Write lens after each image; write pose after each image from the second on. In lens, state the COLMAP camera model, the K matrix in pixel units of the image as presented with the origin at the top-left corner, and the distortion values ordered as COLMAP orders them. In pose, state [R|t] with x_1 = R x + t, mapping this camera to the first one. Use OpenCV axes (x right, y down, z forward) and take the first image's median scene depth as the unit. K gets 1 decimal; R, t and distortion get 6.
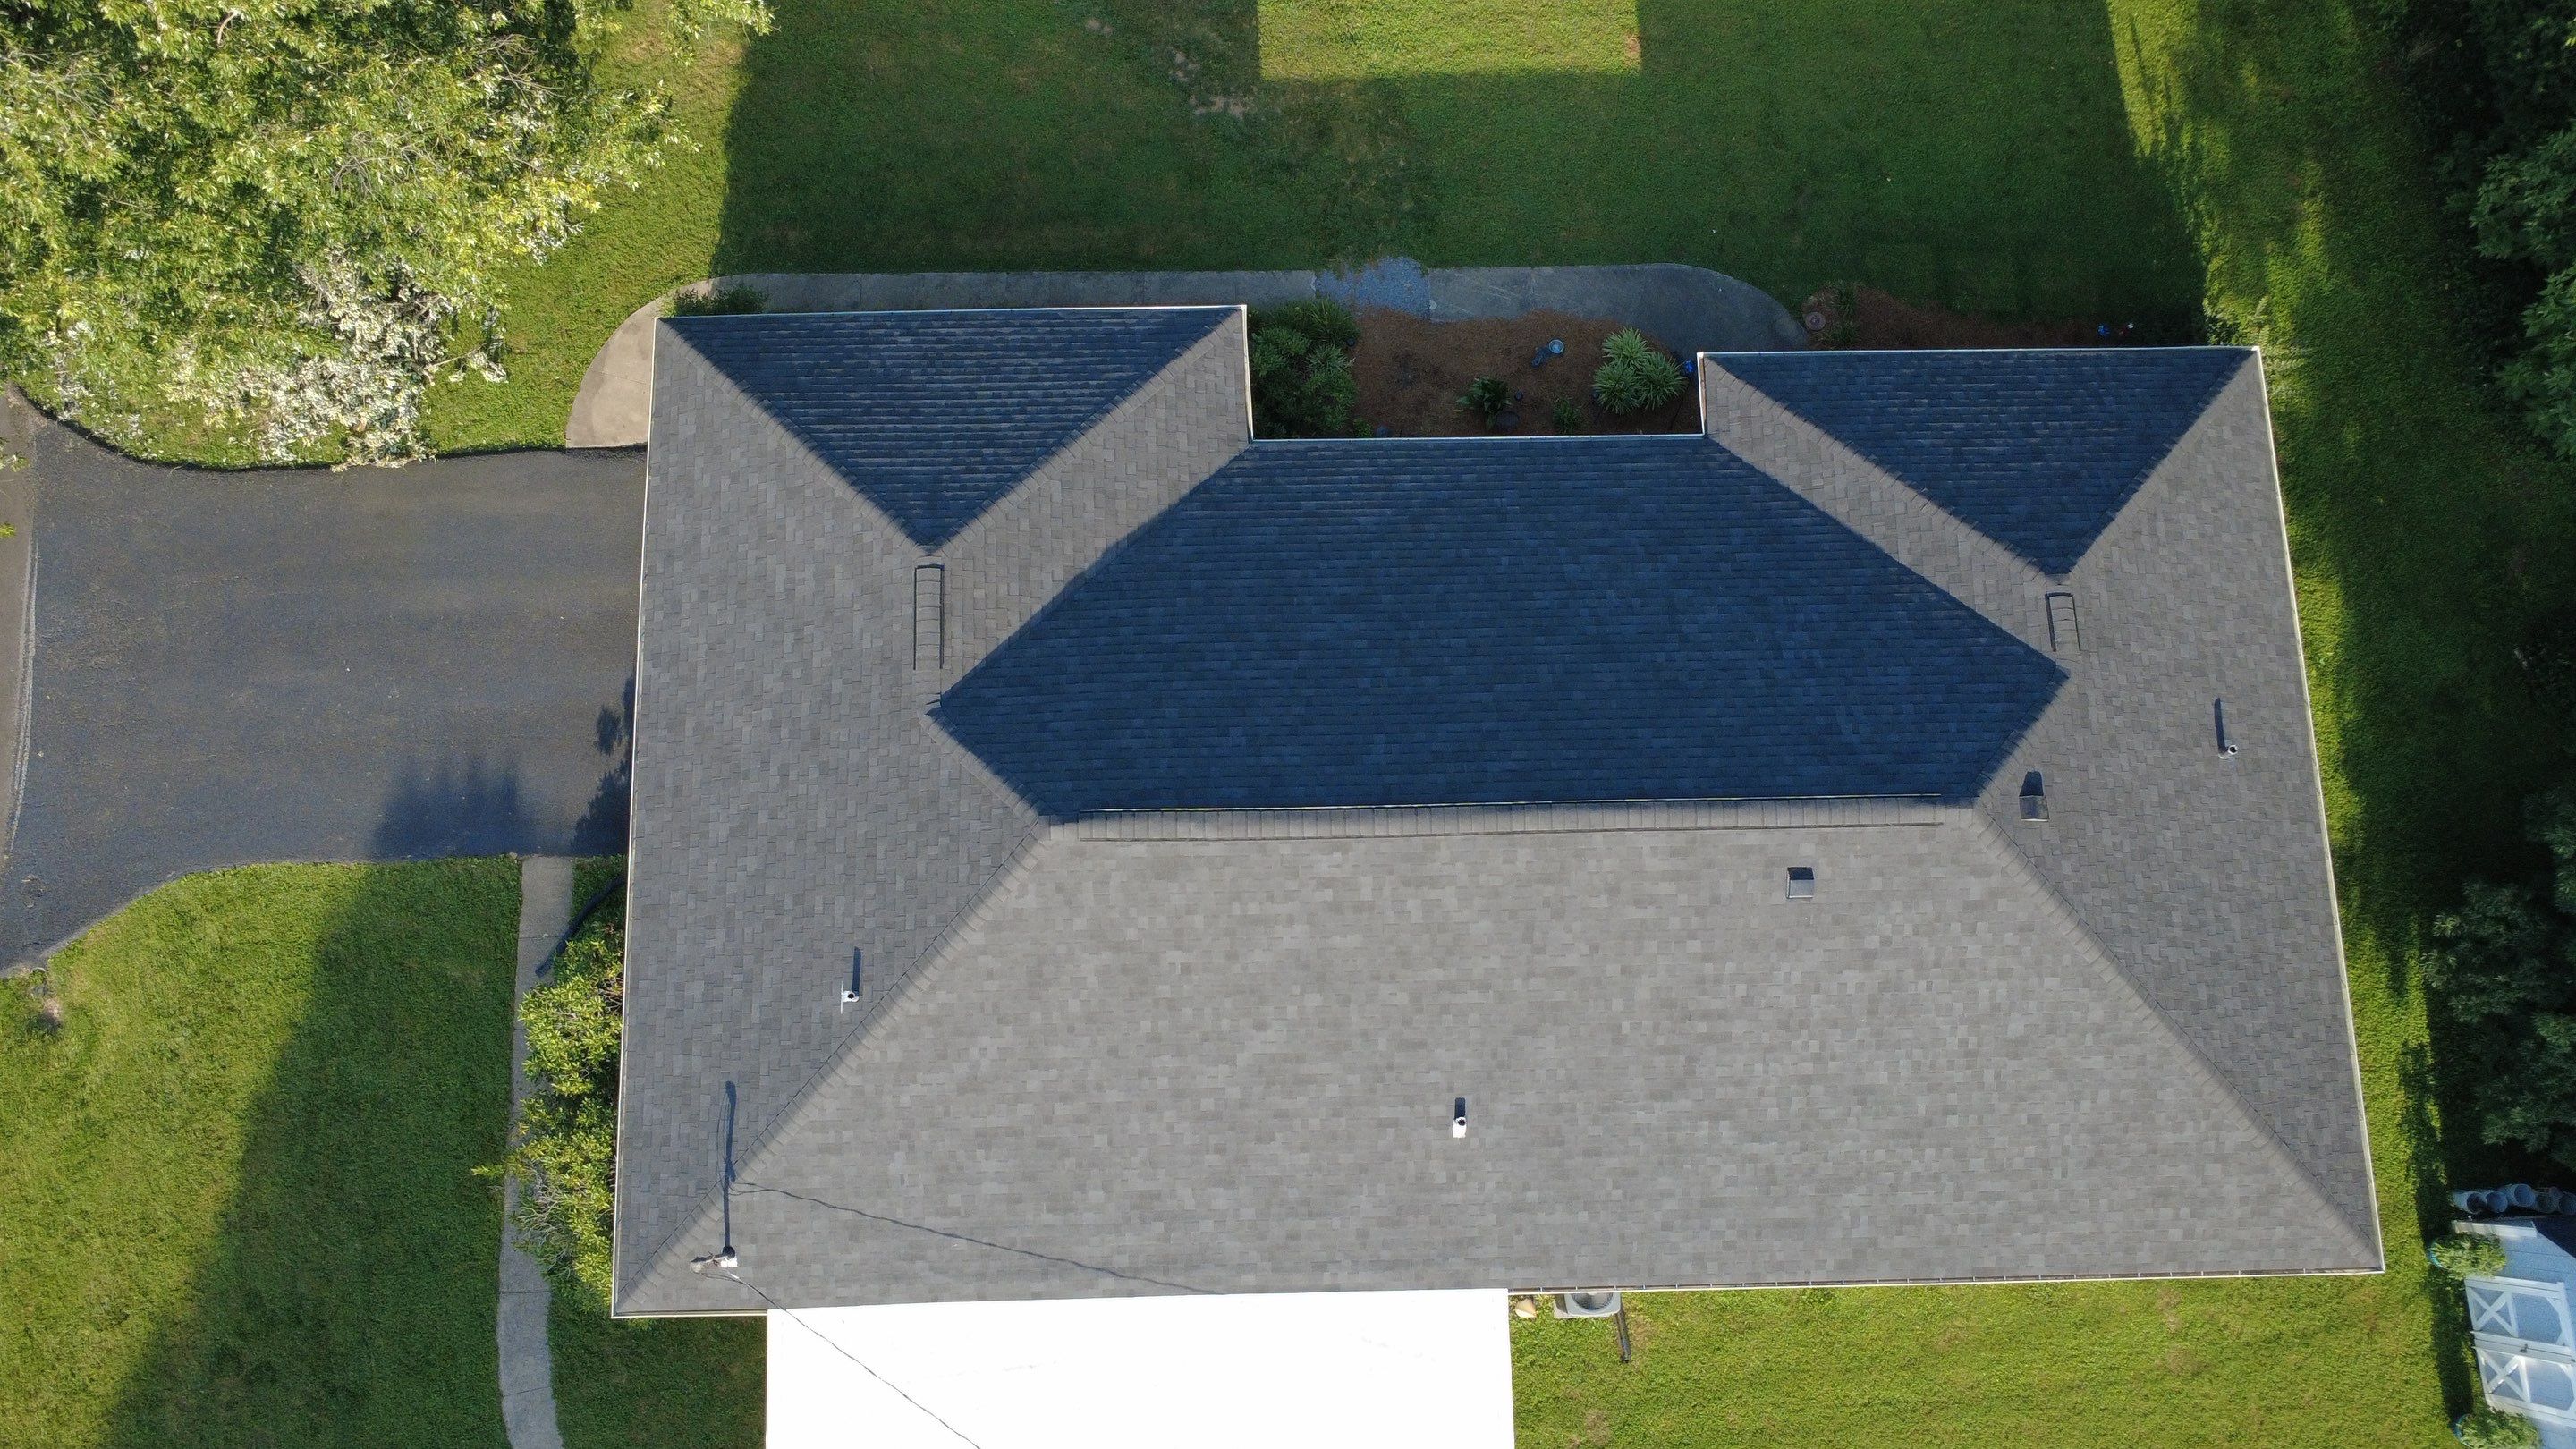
lens RADIAL K [[1894.3, 0, 1288.0], [0, 1894.3, 724.5], [0, 0, 1]] dist [0.006121, -0.002069]
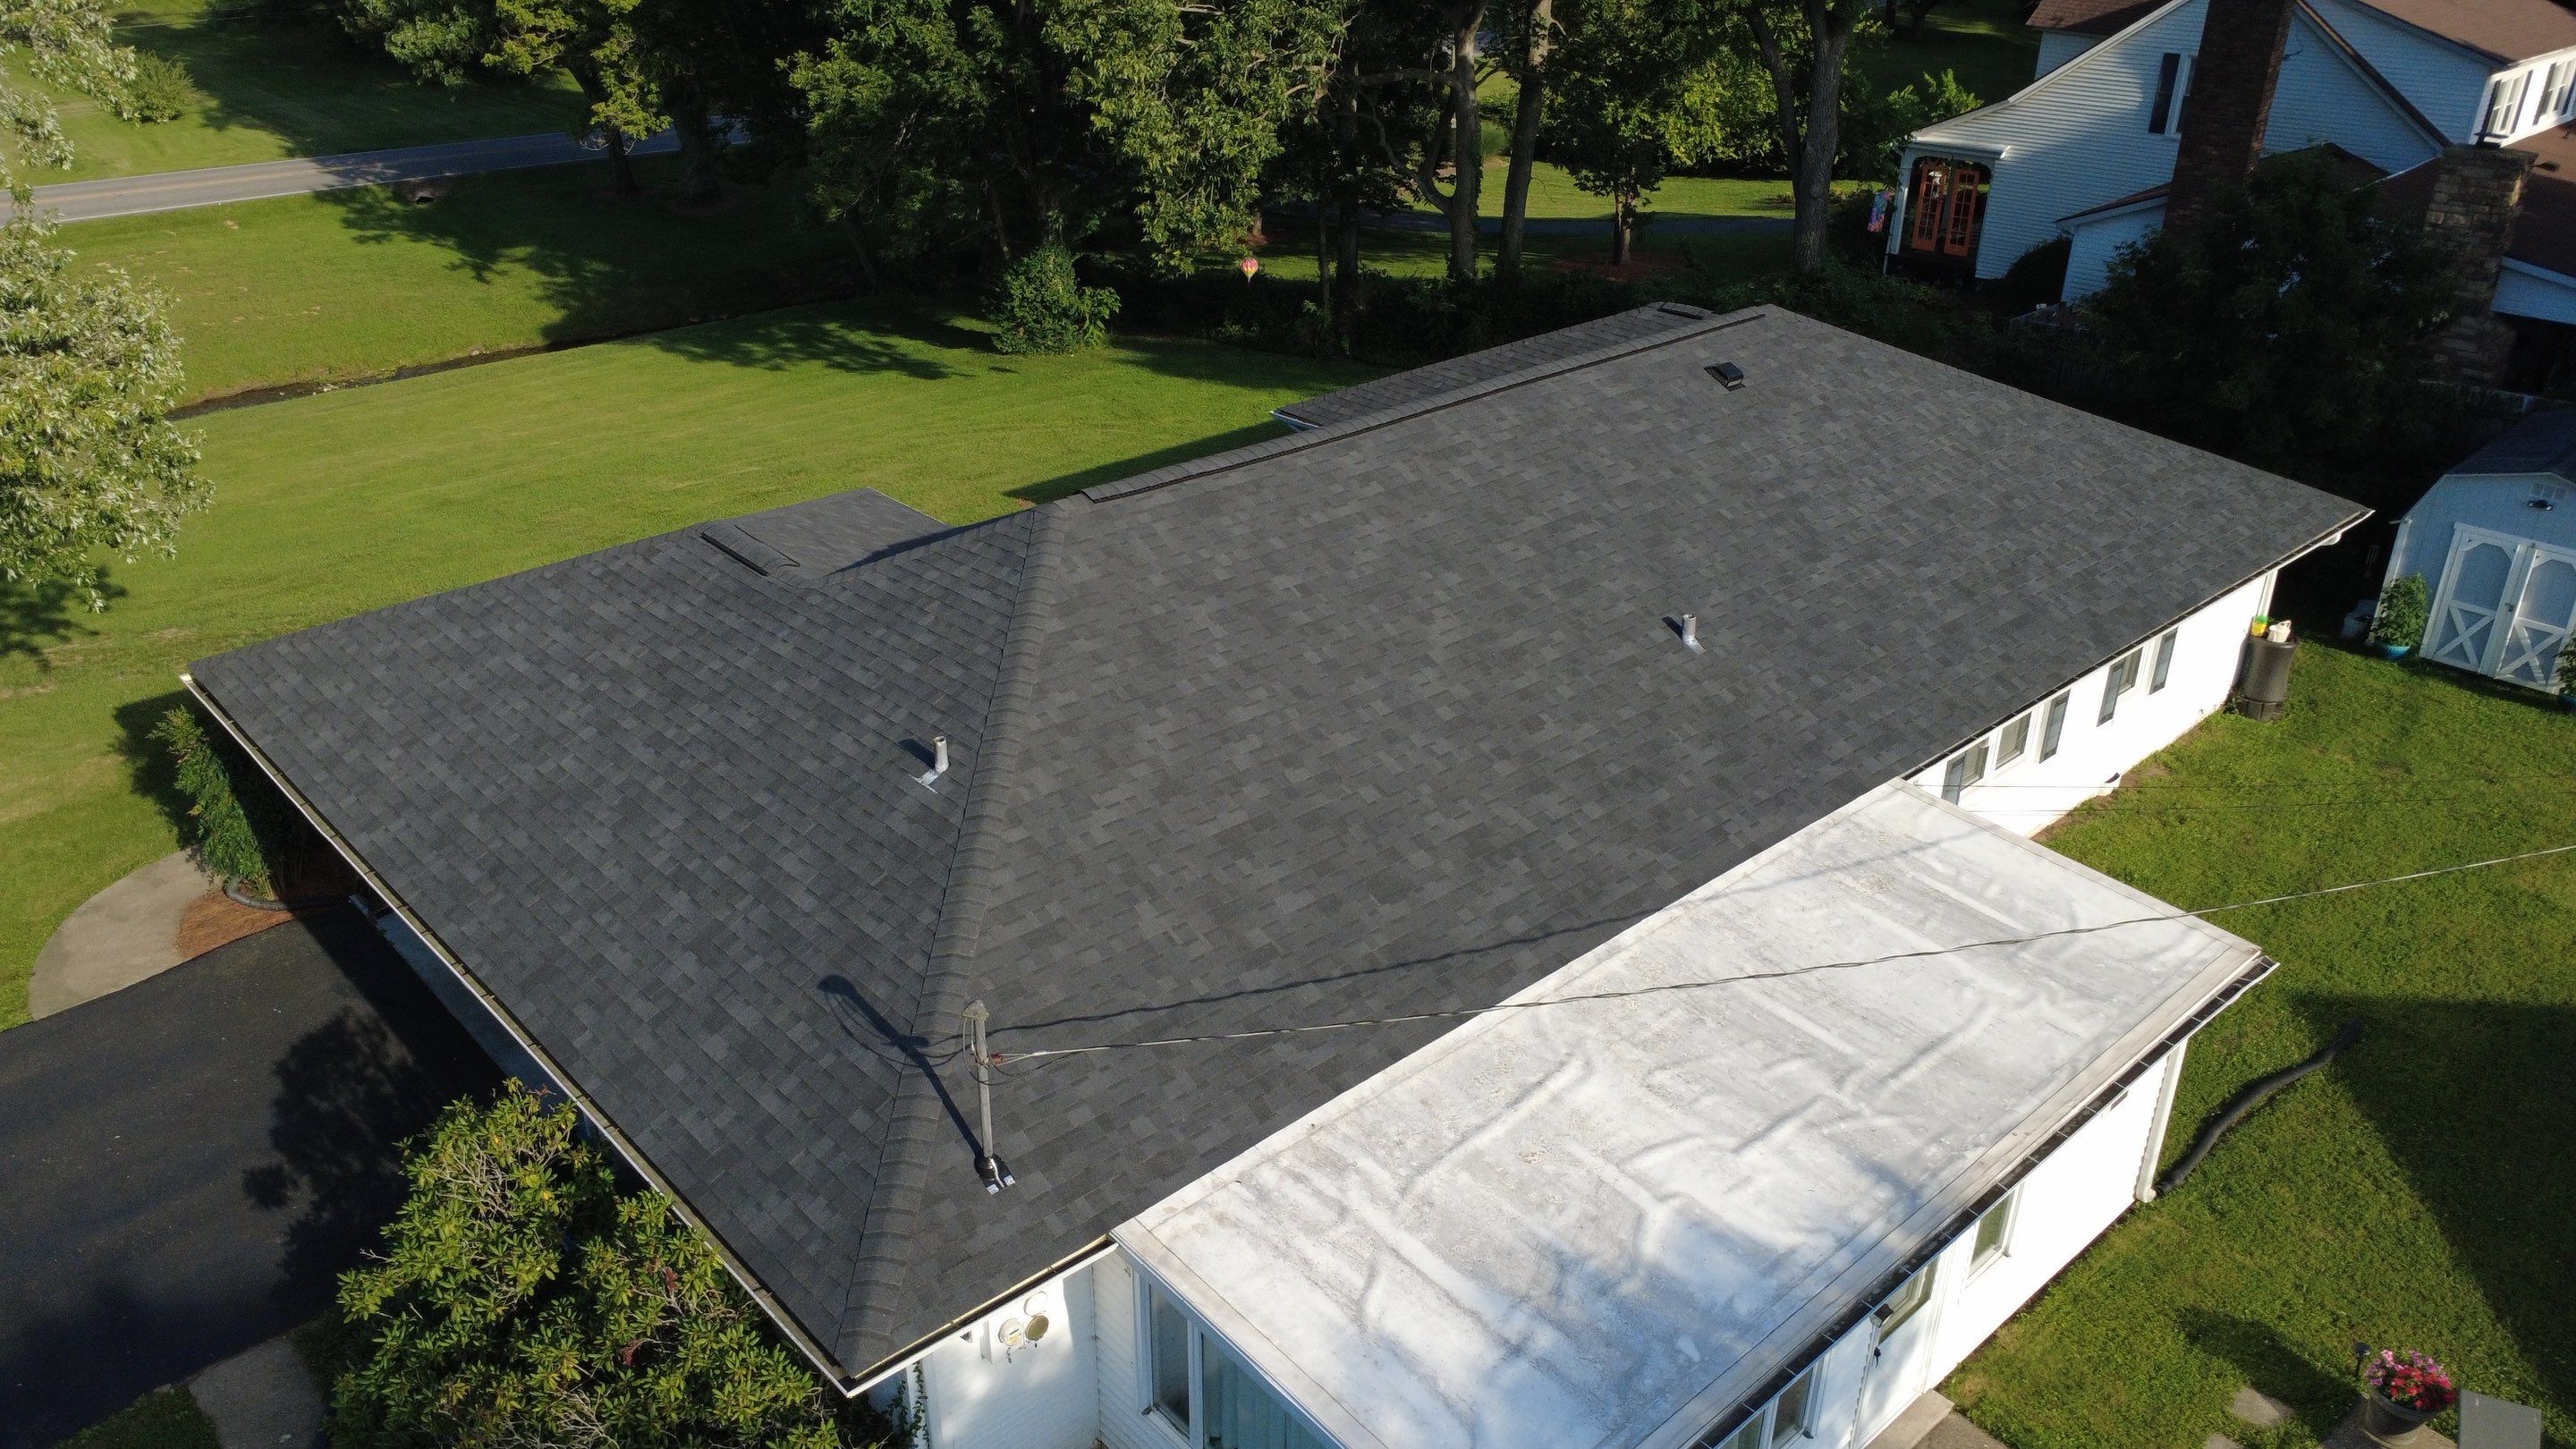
lens RADIAL K [[1895.6, 0, 1288.0], [0, 1895.6, 724.5], [0, 0, 1]] dist [-0.003341, 0.001867]
pose [[0.755457, -0.299985, 0.582490, -0.501647], [0.643362, 0.507863, -0.572853, 0.570395], [-0.123978, 0.807517, 0.576667, 0.595838]]
